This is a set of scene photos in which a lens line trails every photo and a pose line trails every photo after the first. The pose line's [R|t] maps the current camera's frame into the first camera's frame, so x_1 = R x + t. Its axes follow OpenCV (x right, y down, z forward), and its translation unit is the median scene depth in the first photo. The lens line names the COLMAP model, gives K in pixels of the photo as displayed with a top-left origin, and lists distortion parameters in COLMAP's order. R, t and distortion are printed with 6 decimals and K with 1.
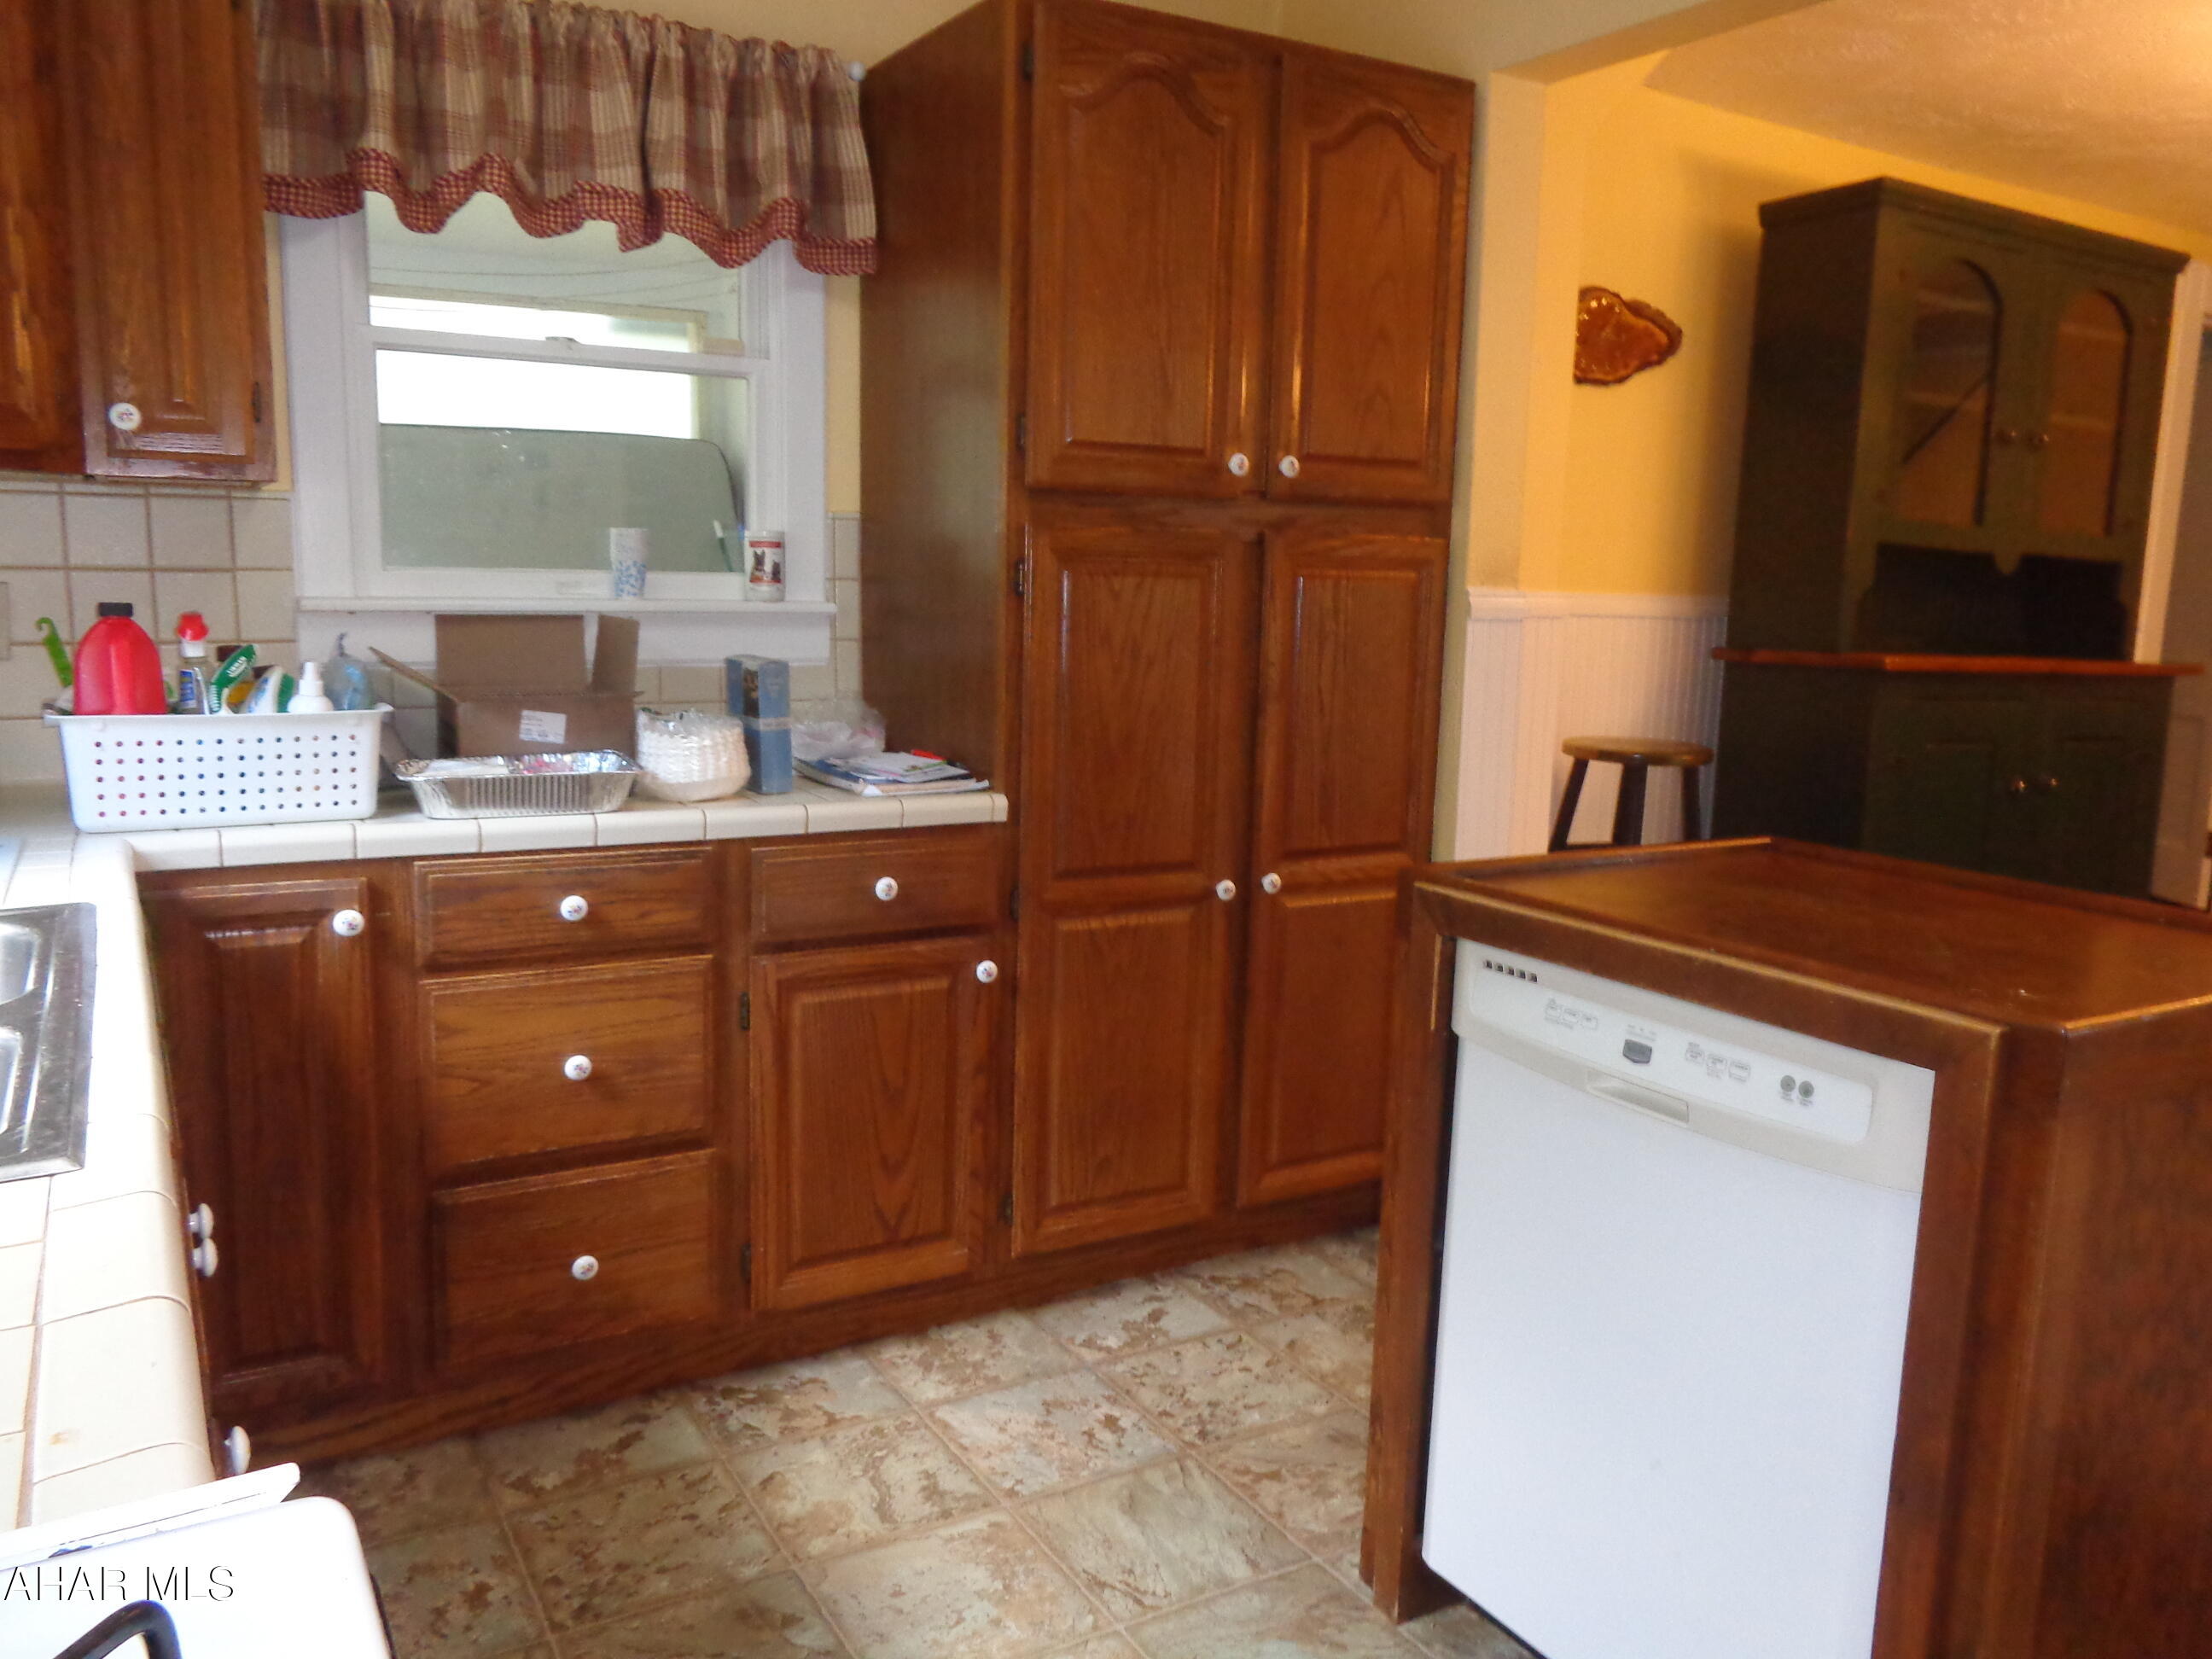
lens RADIAL K [[1660.6, 0, 1098.7], [0, 1660.6, 891.3], [0, 0, 1]] dist [-0.002430, 0.006600]
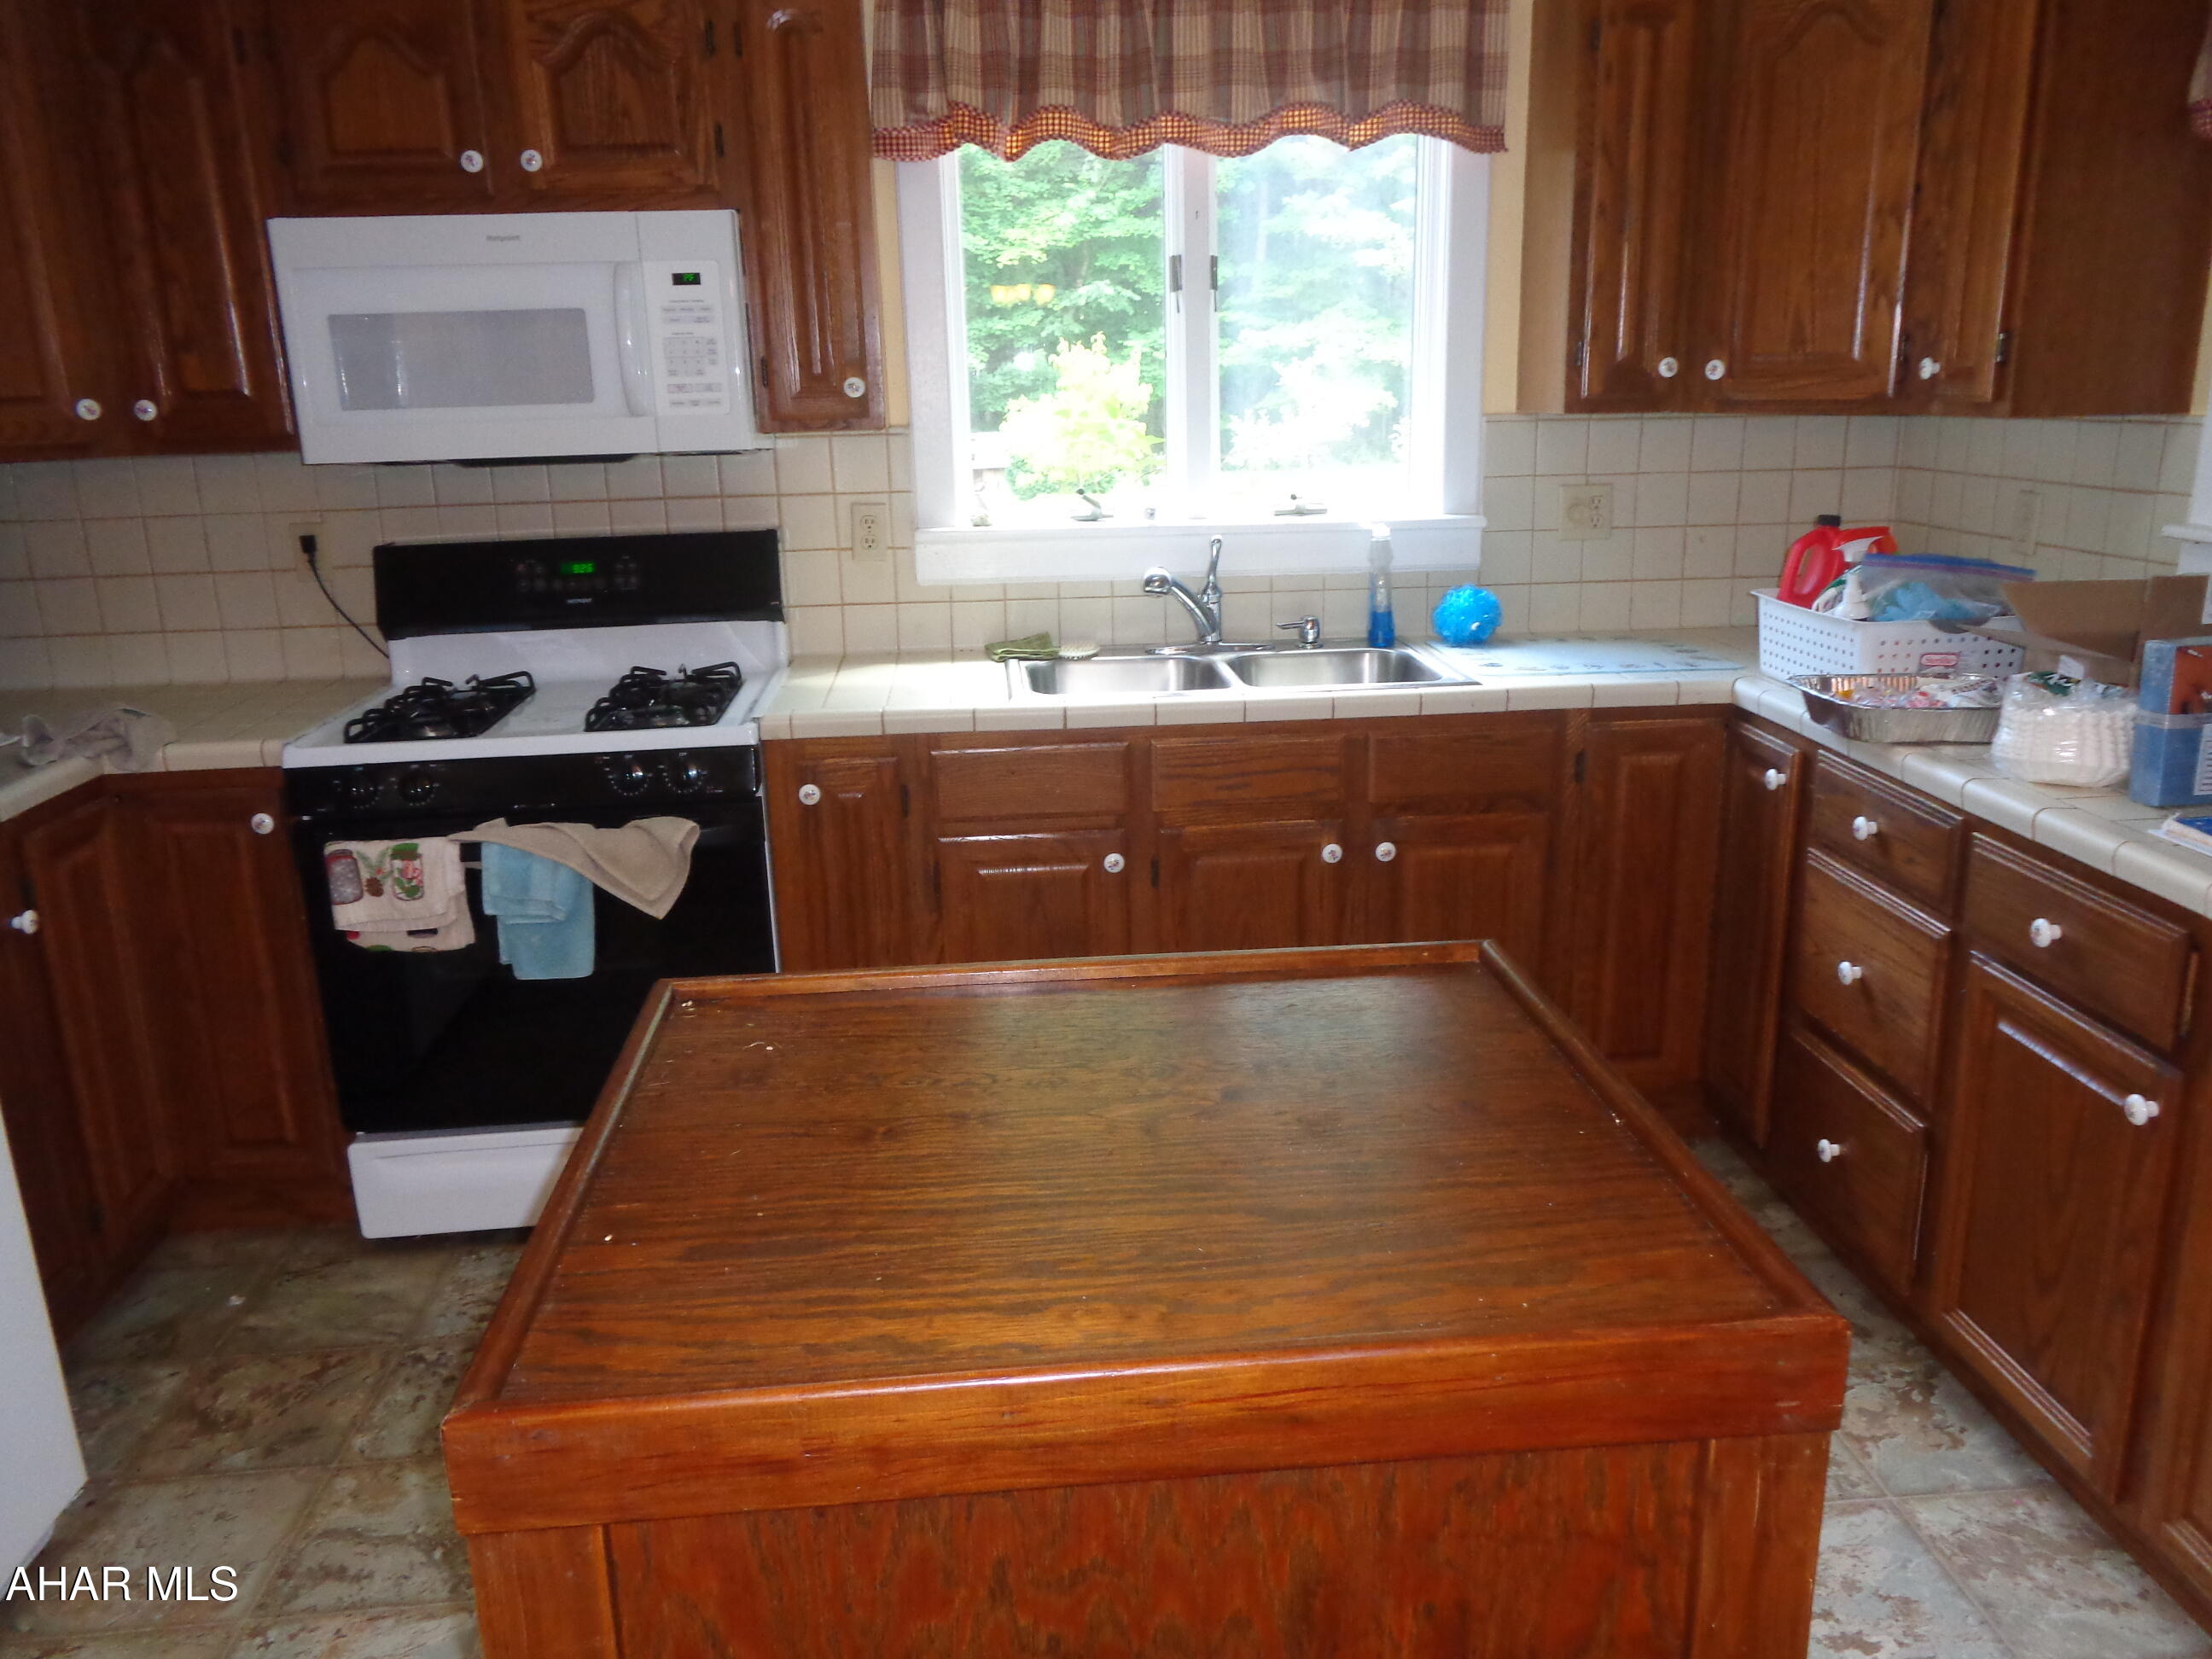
lens RADIAL K [[1660.6, 0, 1110.5], [0, 1660.6, 828.6], [0, 0, 1]] dist [-0.002430, 0.006600]
pose [[-0.448637, 0.235393, -0.862157, 0.793828], [-0.130627, 0.937059, 0.323817, -0.263379], [0.884116, 0.257897, -0.389650, 0.958989]]
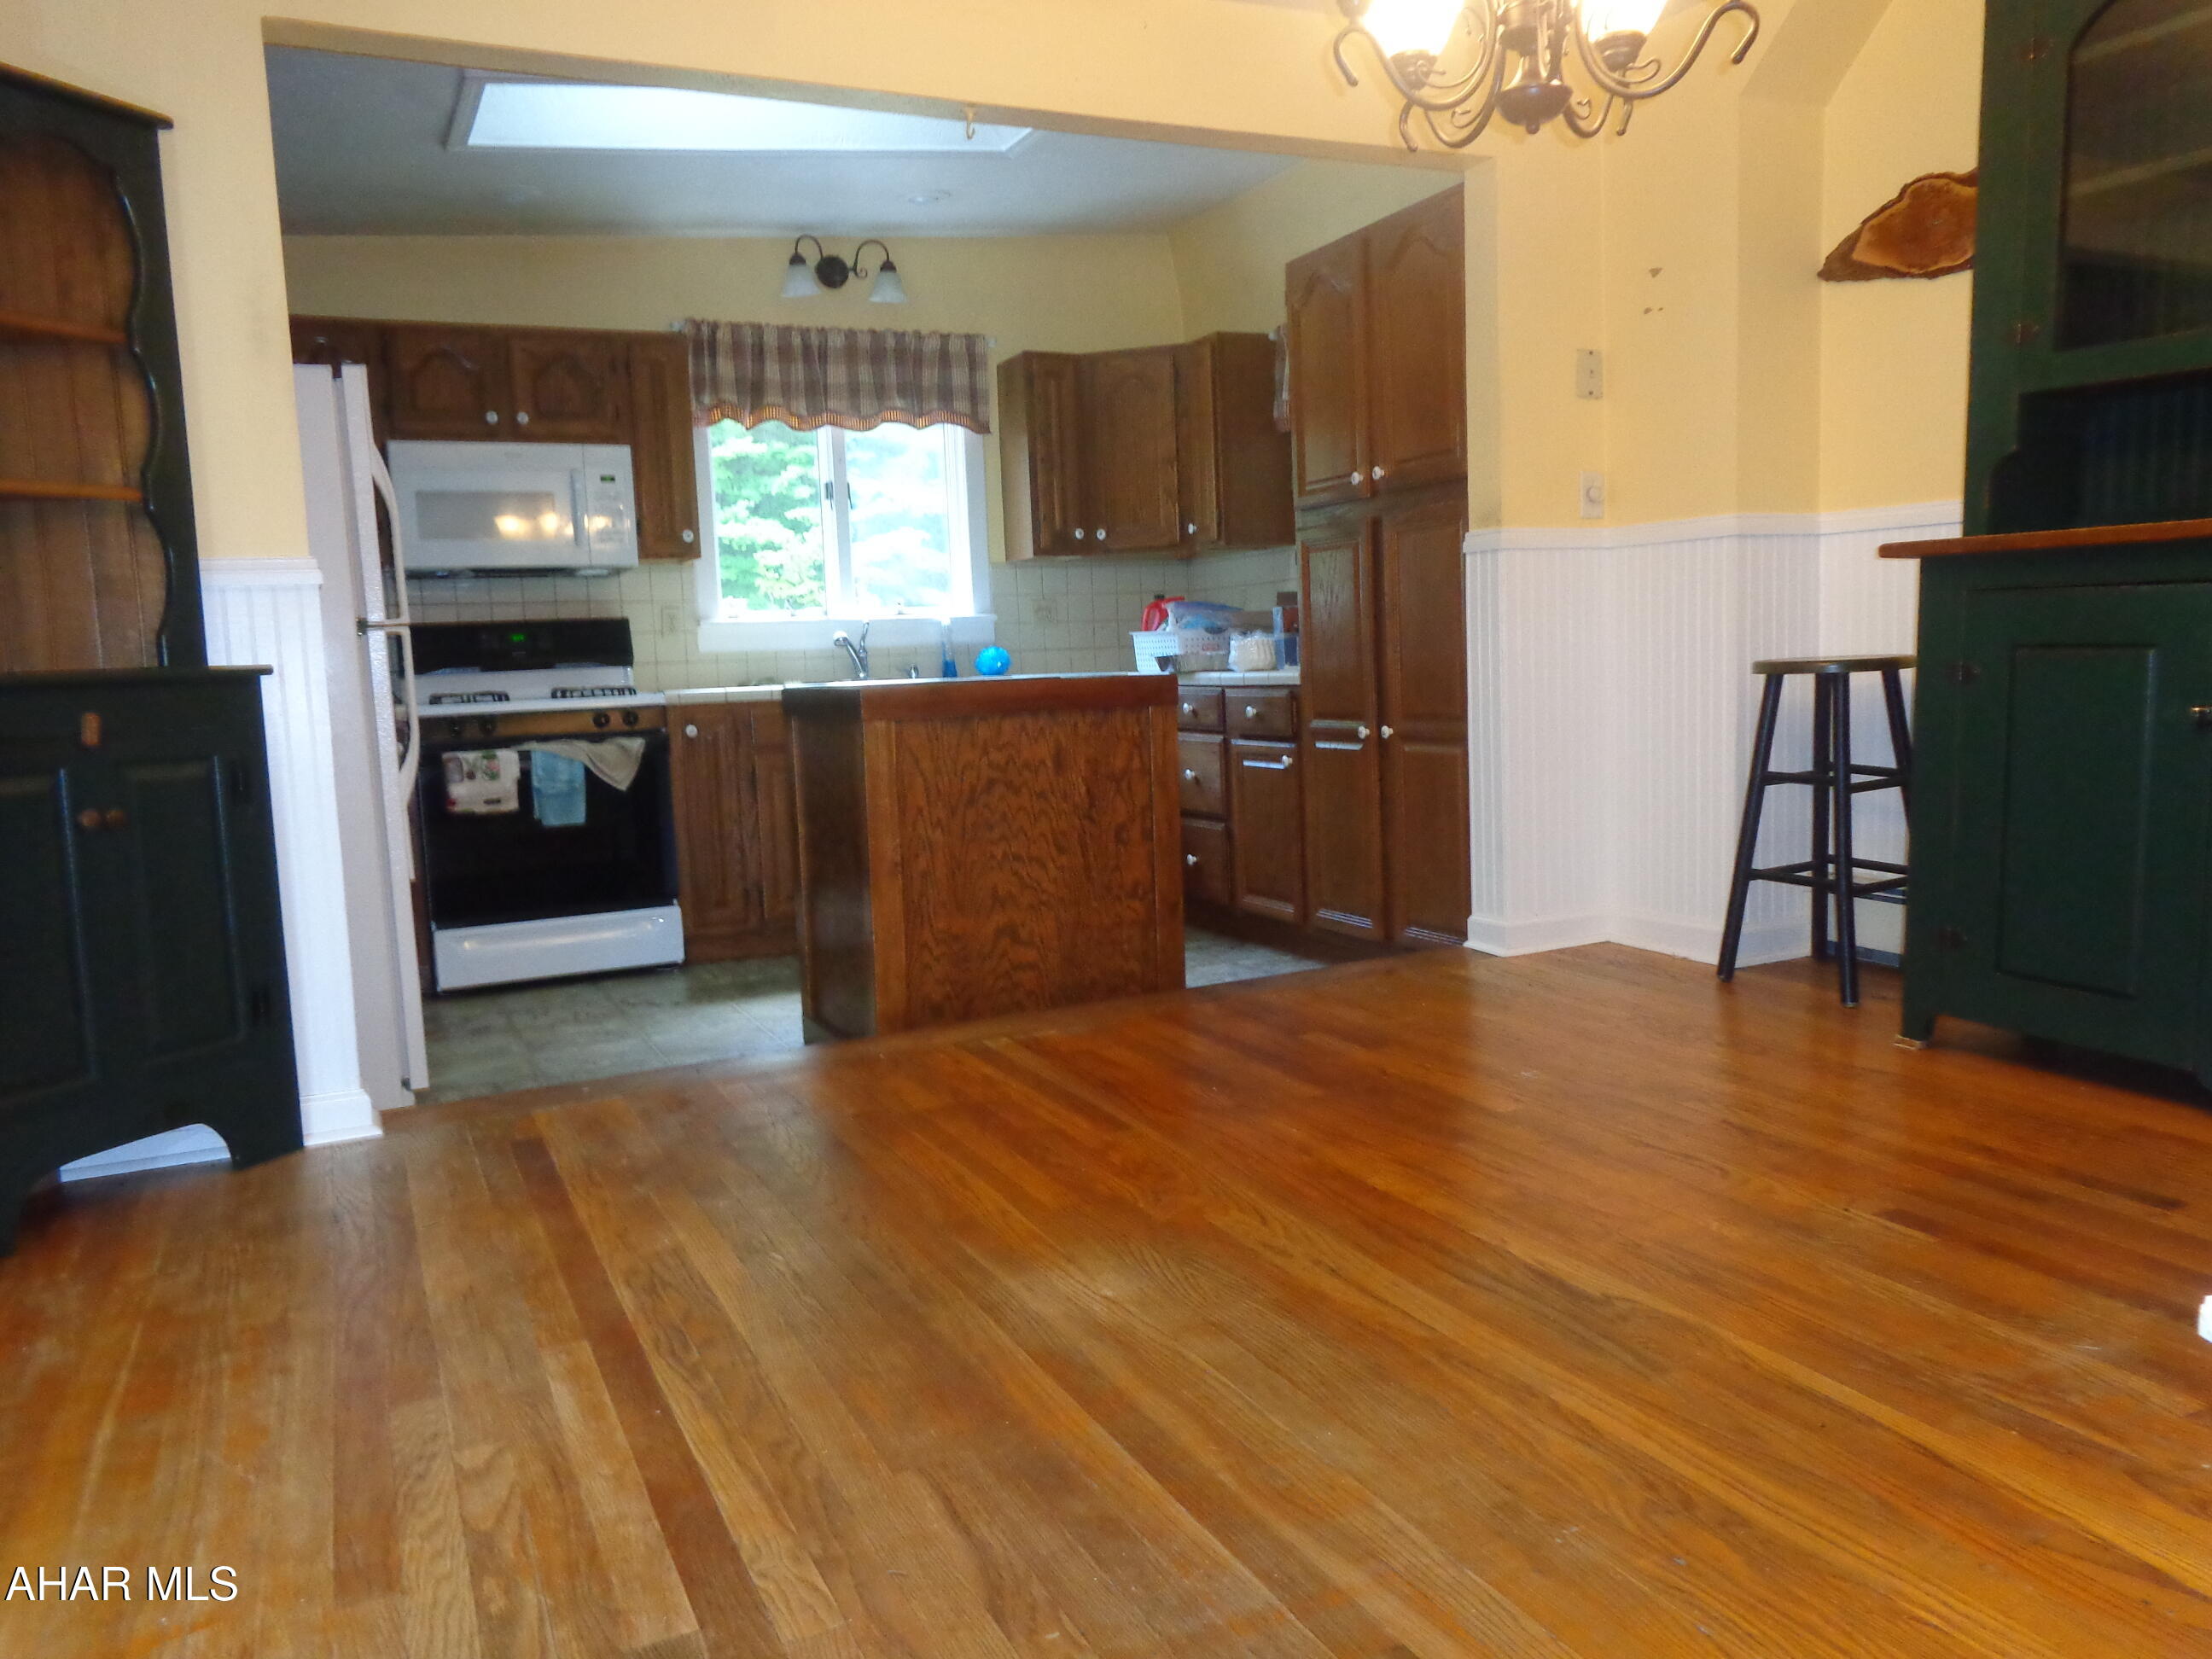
lens RADIAL K [[1660.6, 0, 1095.1], [0, 1660.6, 828.7], [0, 0, 1]] dist [-0.002430, 0.006600]
pose [[-0.107743, 0.091163, -0.989990, 2.093873], [-0.127754, 0.986262, 0.104723, -0.053980], [0.985936, 0.137758, -0.094616, 1.090139]]
